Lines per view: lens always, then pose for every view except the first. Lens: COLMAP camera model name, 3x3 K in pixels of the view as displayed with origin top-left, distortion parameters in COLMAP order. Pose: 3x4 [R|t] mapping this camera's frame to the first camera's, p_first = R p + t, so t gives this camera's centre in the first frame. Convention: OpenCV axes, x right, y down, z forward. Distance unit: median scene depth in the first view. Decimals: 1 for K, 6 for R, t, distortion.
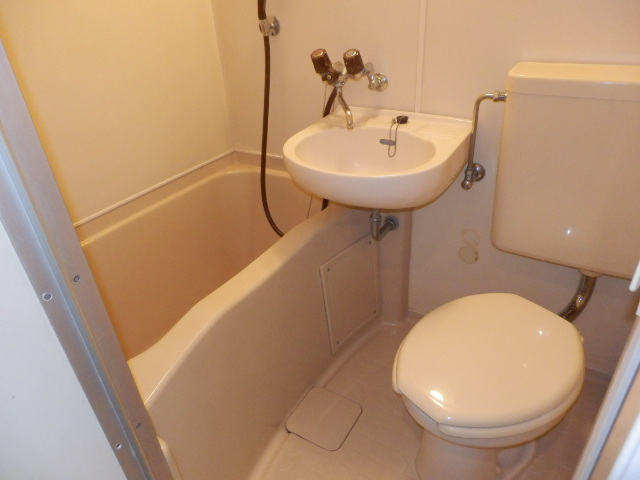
lens RADIAL K [[443.8, 0, 321.6], [0, 443.8, 239.3], [0, 0, 1]] dist [-0.015439, 0.009667]
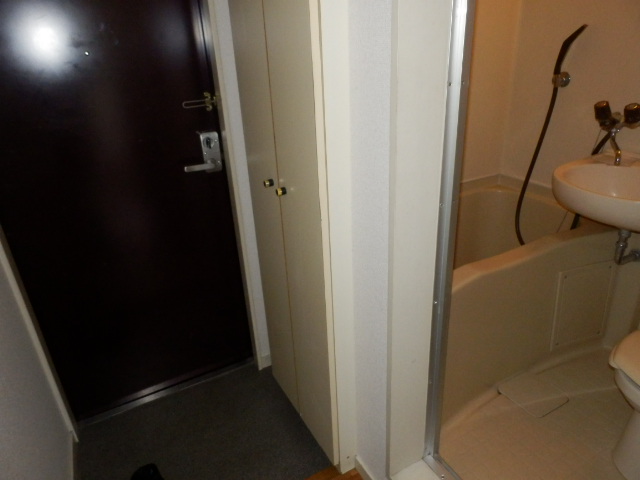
lens RADIAL K [[443.8, 0, 322.0], [0, 443.8, 239.0], [0, 0, 1]] dist [-0.015439, 0.009667]
pose [[0.869704, 0.224211, -0.439709, -0.057985], [-0.256827, 0.966337, -0.015236, 0.161697], [0.421491, 0.126180, 0.898011, -0.382976]]
